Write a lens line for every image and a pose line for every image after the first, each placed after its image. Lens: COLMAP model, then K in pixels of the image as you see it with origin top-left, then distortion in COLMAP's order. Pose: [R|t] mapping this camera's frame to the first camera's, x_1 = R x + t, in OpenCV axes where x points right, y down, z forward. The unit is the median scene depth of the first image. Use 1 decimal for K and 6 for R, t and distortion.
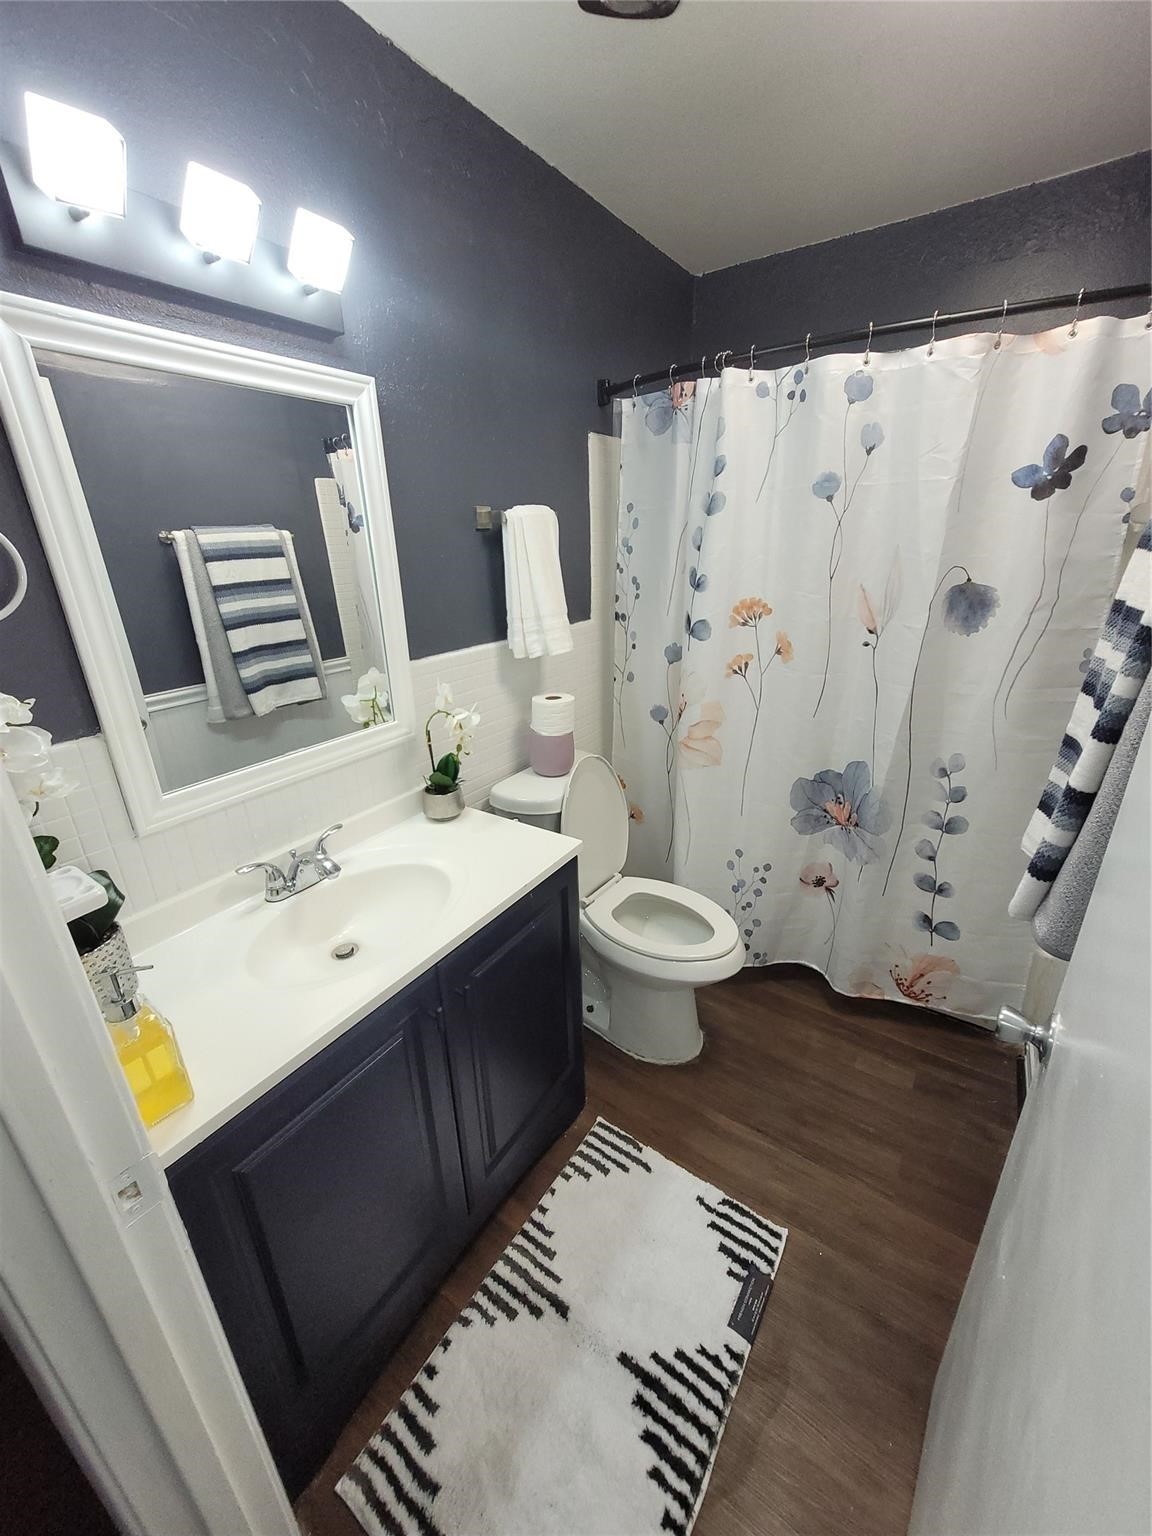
lens RADIAL K [[596.5, 0, 579.9], [0, 596.5, 759.2], [0, 0, 1]] dist [0.006982, -0.001762]
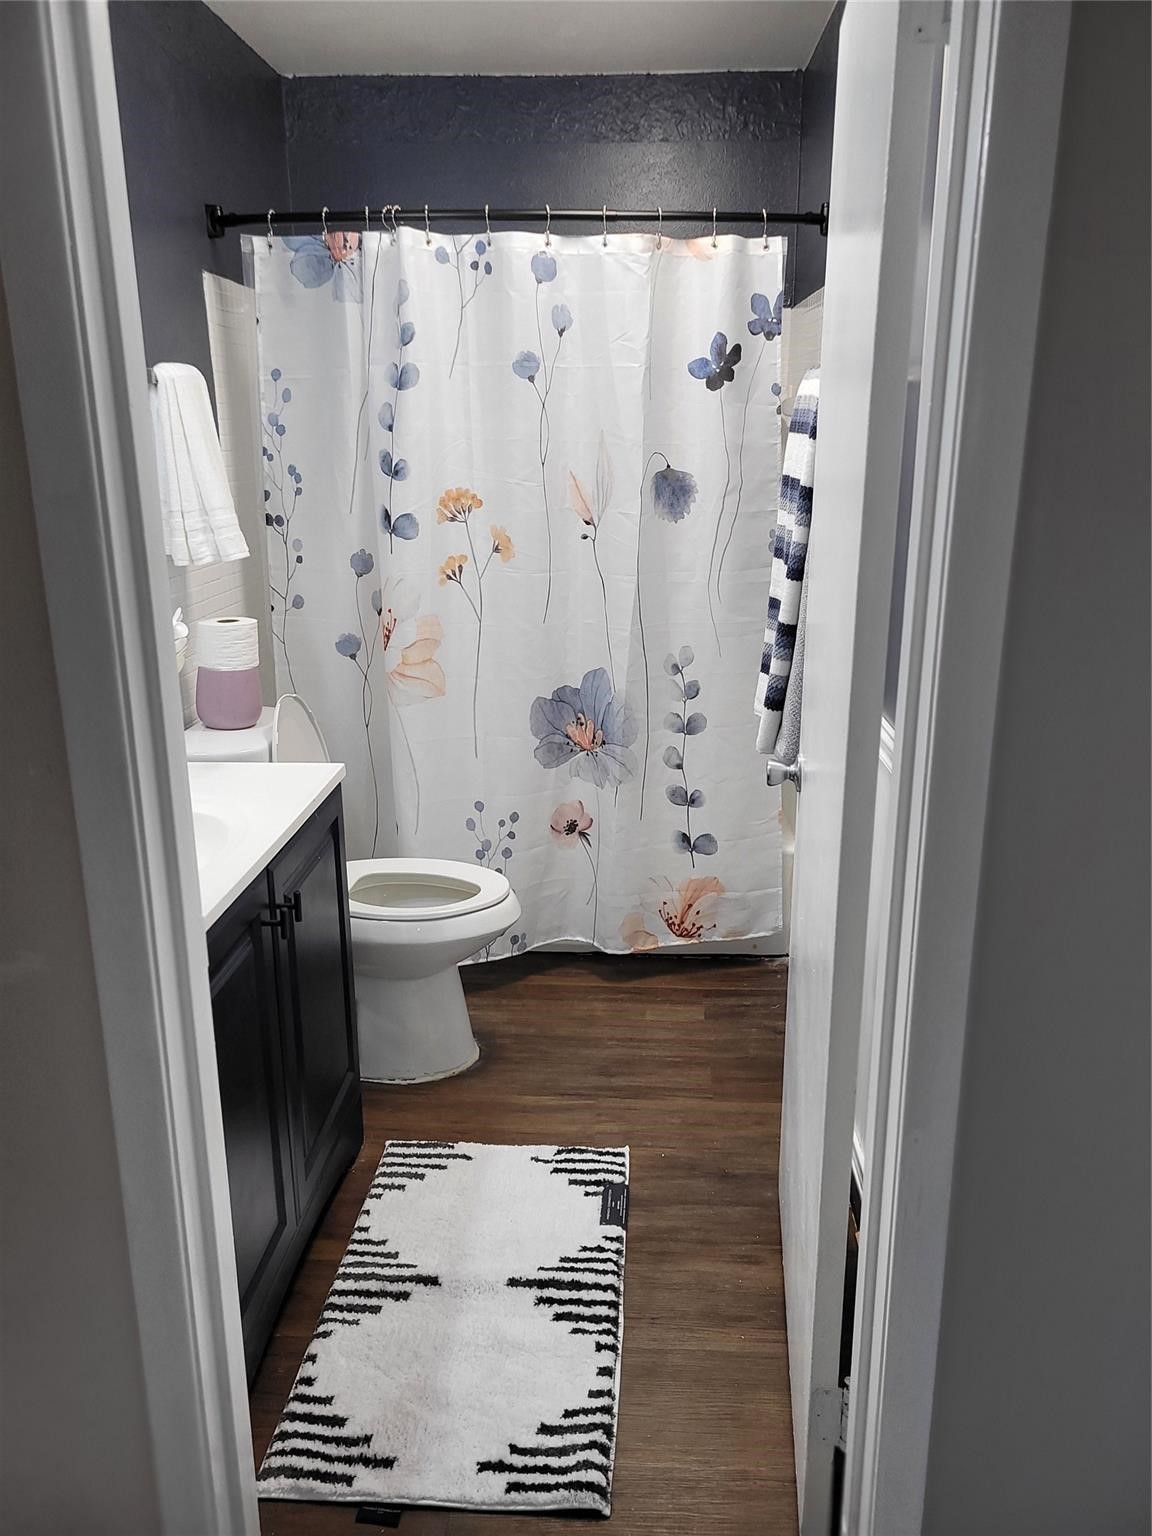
lens RADIAL K [[1124.4, 0, 611.8], [0, 1124.4, 759.2], [0, 0, 1]] dist [0.059561, -0.017997]
pose [[0.846896, -0.122409, 0.517478, -0.487153], [0.165066, 0.985588, -0.037004, 0.247204], [-0.505490, 0.116757, 0.854896, -0.530710]]
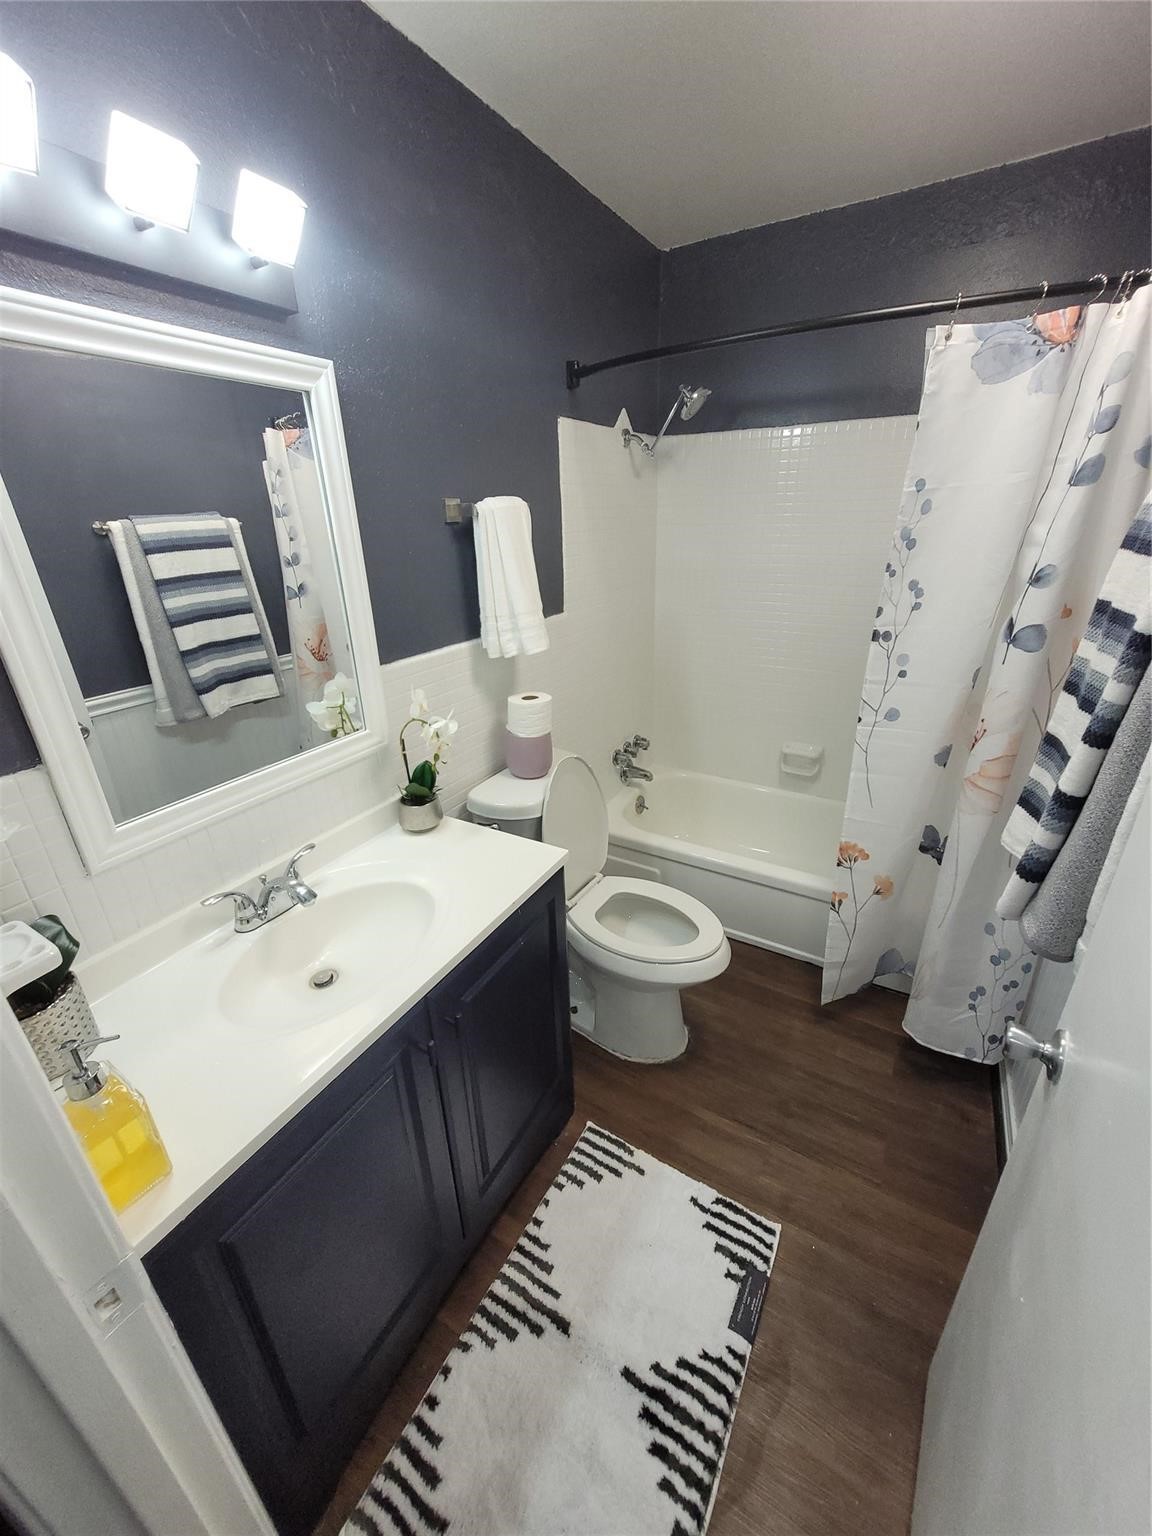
lens RADIAL K [[596.5, 0, 579.3], [0, 596.5, 758.9], [0, 0, 1]] dist [0.006982, -0.001762]
pose [[0.997766, -0.026412, 0.061360, -0.033296], [0.024323, 0.999107, 0.034535, -0.043934], [-0.062218, -0.032965, 0.997518, 0.035712]]
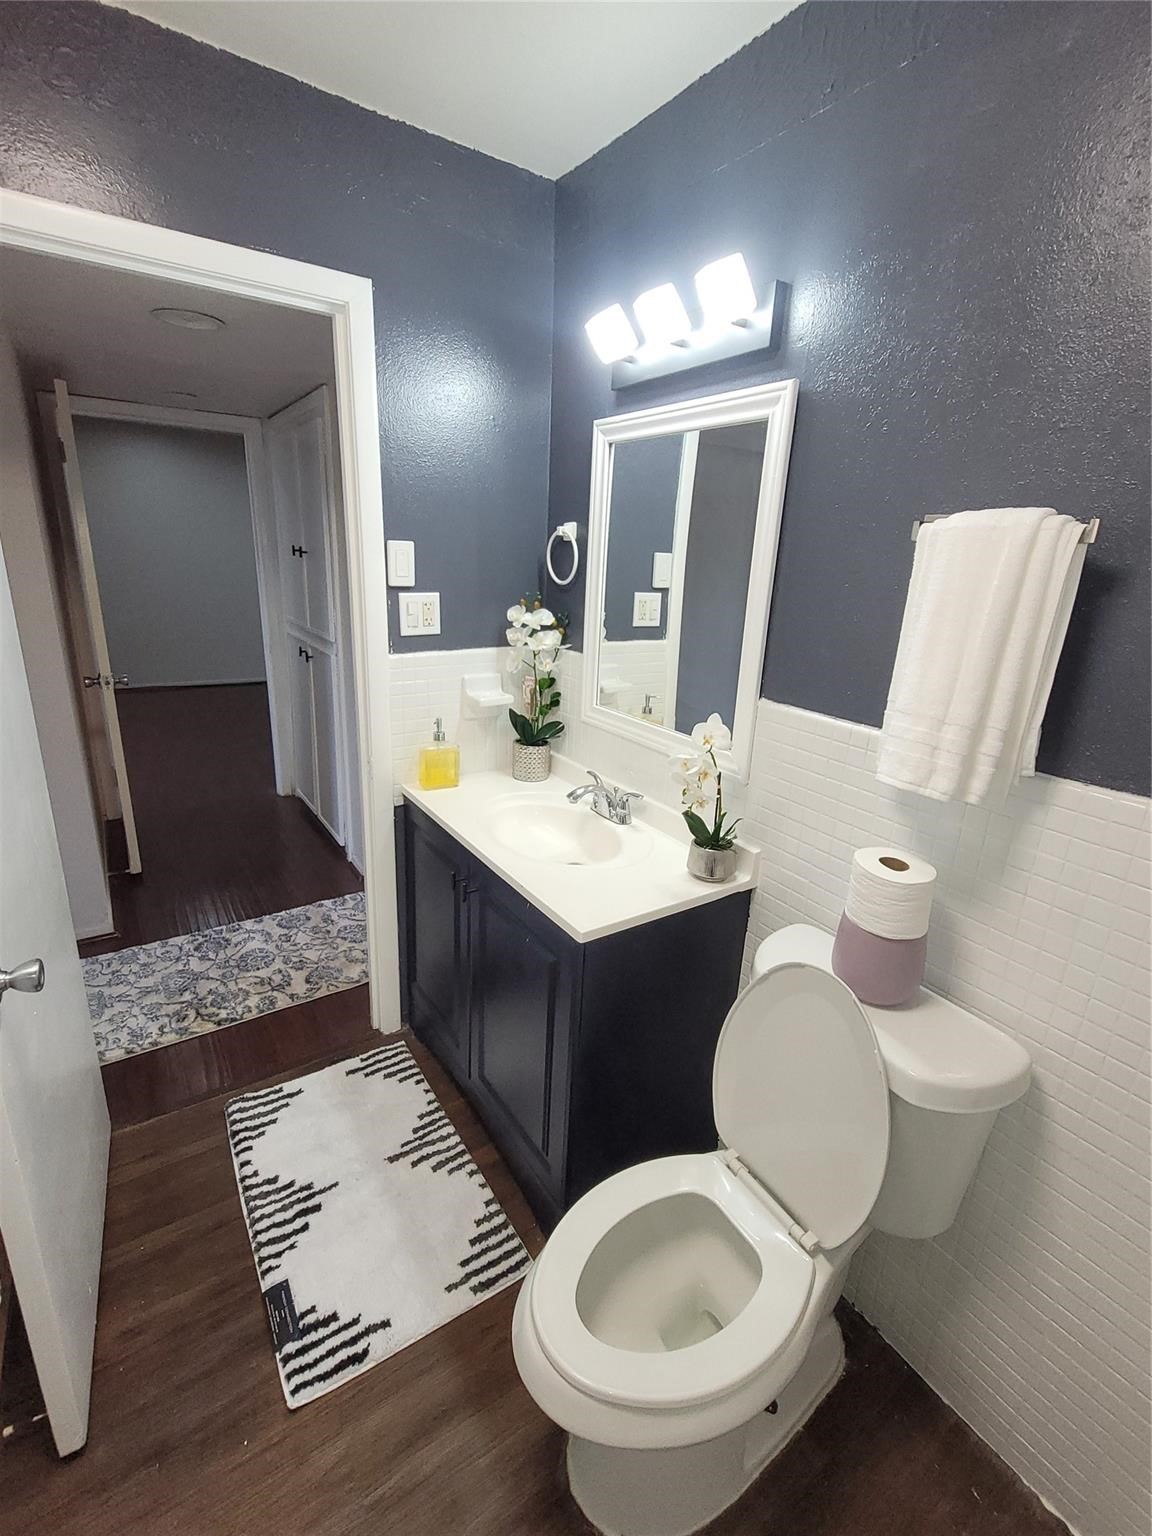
lens RADIAL K [[694.3, 0, 585.8], [0, 694.3, 776.7], [0, 0, 1]] dist [-0.018107, 0.000719]
pose [[-0.373519, 0.288250, -0.881700, 0.726723], [-0.378806, 0.820233, 0.428630, -0.409434], [0.846753, 0.494094, -0.197182, 1.058601]]
